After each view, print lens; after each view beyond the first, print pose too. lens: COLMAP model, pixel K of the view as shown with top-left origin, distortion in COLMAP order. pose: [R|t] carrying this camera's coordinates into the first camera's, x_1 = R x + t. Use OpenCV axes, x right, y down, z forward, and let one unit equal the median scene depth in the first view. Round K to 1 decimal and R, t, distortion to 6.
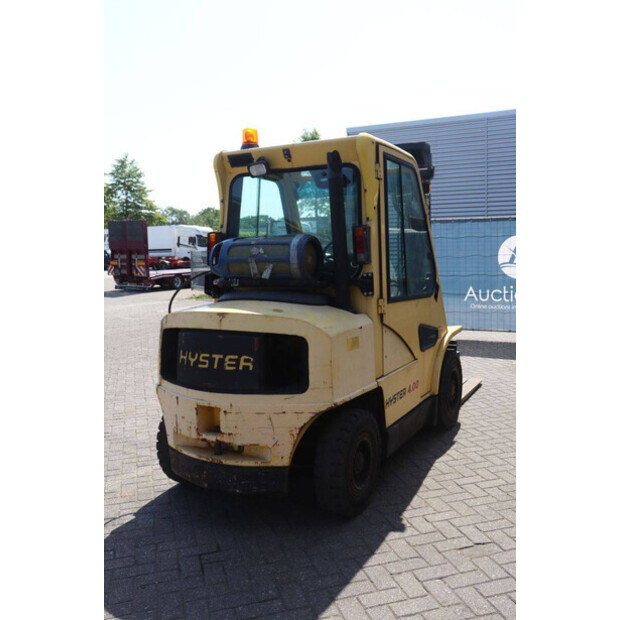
lens RADIAL K [[604.5, 0, 310.0], [0, 604.5, 310.0], [0, 0, 1]] dist [-0.086842, 0.017602]
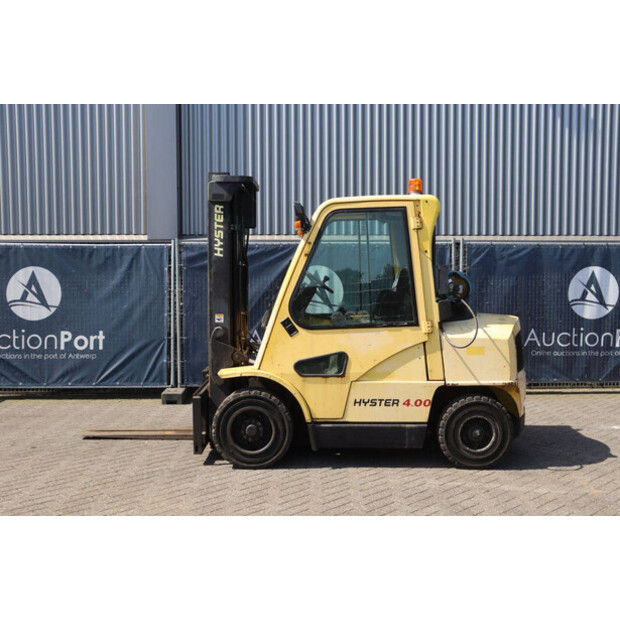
lens RADIAL K [[693.5, 0, 314.6], [0, 693.5, 311.1], [0, 0, 1]] dist [-0.016115, 0.022002]
pose [[-0.472243, -0.030397, 0.880944, -1.567053], [0.098021, 0.991396, 0.086754, -0.229482], [-0.876002, 0.127319, -0.465200, 2.353545]]
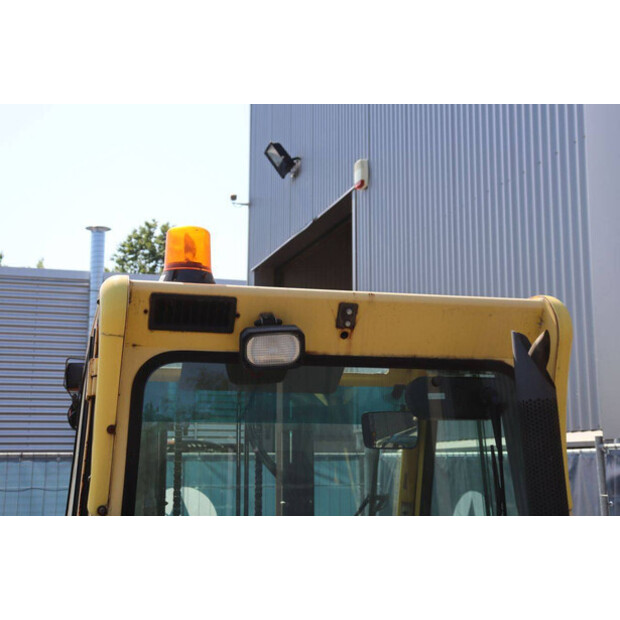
lens RADIAL K [[925.7, 0, 310.0], [0, 925.7, 310.0], [0, 0, 1]] dist [0.094381, 0.033621]
pose [[0.724432, 0.141855, 0.674593, -0.522435], [0.054438, 0.963769, -0.261123, -0.138886], [-0.687193, 0.225890, 0.690463, 0.740767]]
